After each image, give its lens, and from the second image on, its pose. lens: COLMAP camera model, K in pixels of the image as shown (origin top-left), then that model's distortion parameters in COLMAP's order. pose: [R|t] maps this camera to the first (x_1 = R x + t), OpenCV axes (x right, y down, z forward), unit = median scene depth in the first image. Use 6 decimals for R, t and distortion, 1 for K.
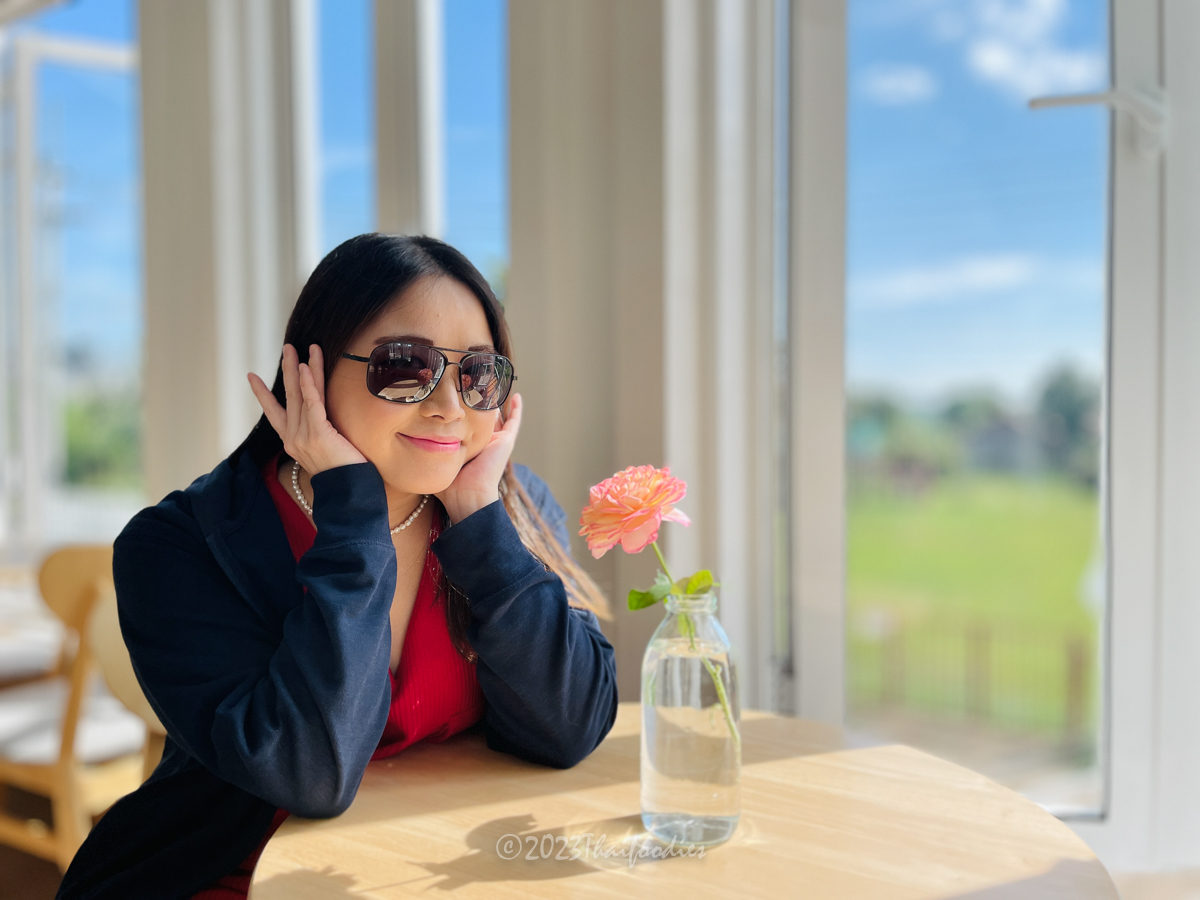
lens RADIAL K [[928.4, 0, 590.4], [0, 928.4, 440.5], [0, 0, 1]] dist [0.035826, -0.027035]
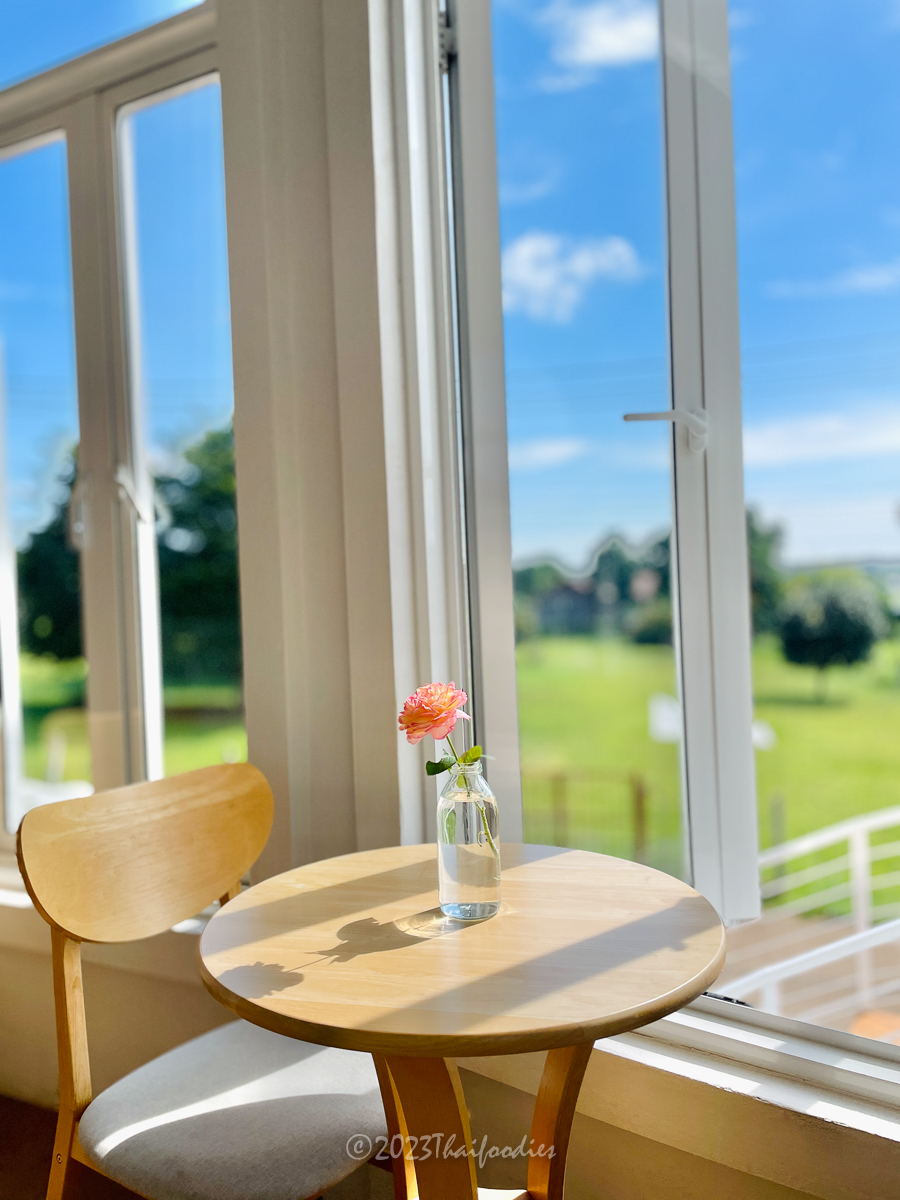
lens RADIAL K [[928.4, 0, 458.0], [0, 928.4, 607.3], [0, 0, 1]] dist [0.035826, -0.027035]
pose [[0.952454, -0.032692, 0.302925, -0.379277], [0.034340, 0.999410, -0.000116, -0.099560], [-0.302743, 0.010513, 0.953014, -0.505750]]
